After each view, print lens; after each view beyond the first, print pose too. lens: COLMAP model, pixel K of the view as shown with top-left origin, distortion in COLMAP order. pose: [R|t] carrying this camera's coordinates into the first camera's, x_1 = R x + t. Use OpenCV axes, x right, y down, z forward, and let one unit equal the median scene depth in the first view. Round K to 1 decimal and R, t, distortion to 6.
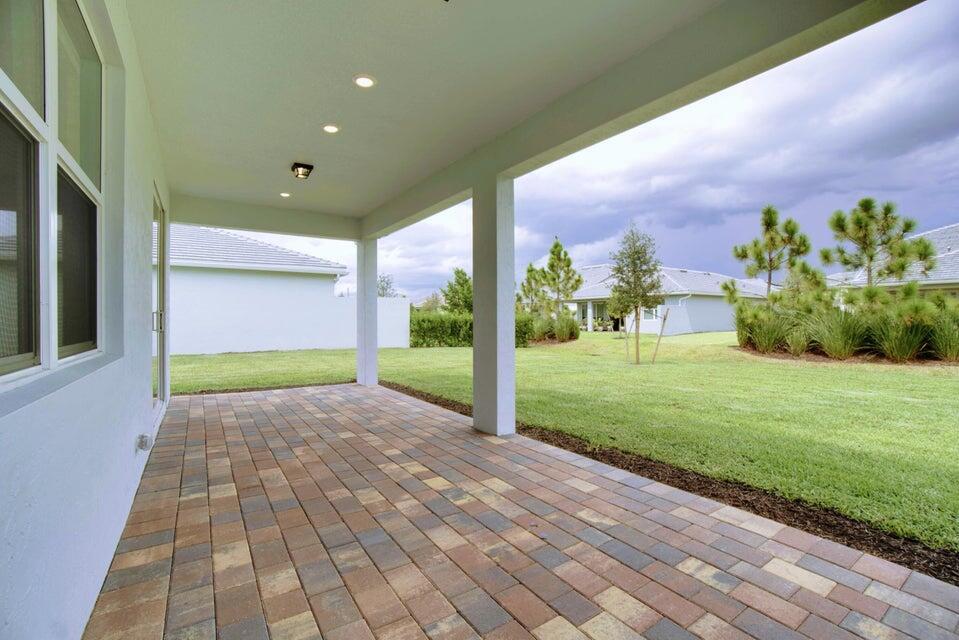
lens RADIAL K [[442.0, 0, 475.5], [0, 442.0, 318.4], [0, 0, 1]] dist [-0.030653, 0.000436]
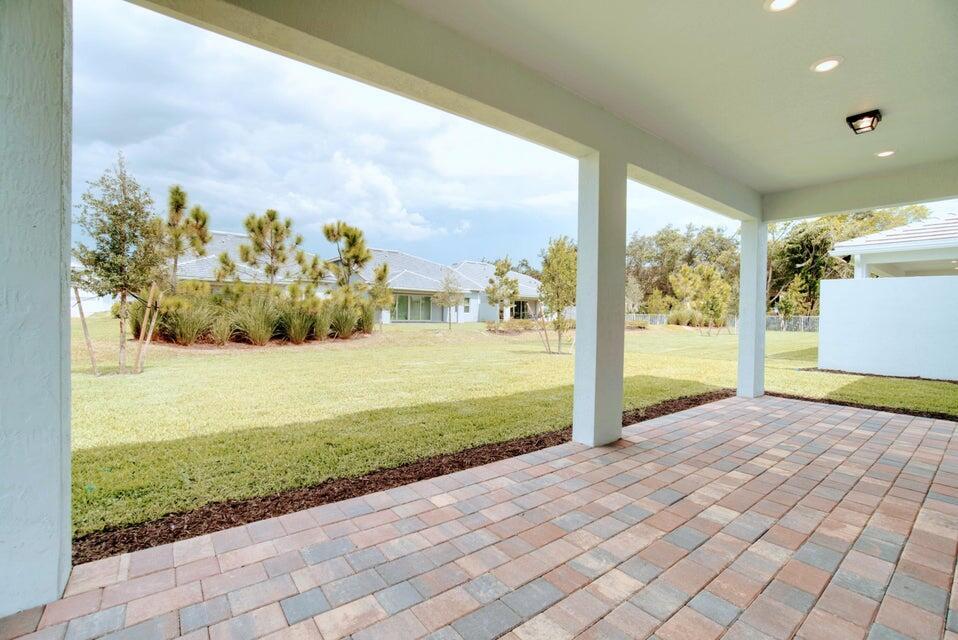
lens RADIAL K [[422.4, 0, 479.0], [0, 422.4, 320.0], [0, 0, 1]] dist [-0.067418, 0.023397]
pose [[-0.095977, -0.011643, 0.995315, -0.776250], [-0.023114, 0.999688, 0.009466, 0.012016], [-0.995115, -0.022097, -0.096216, 1.342211]]
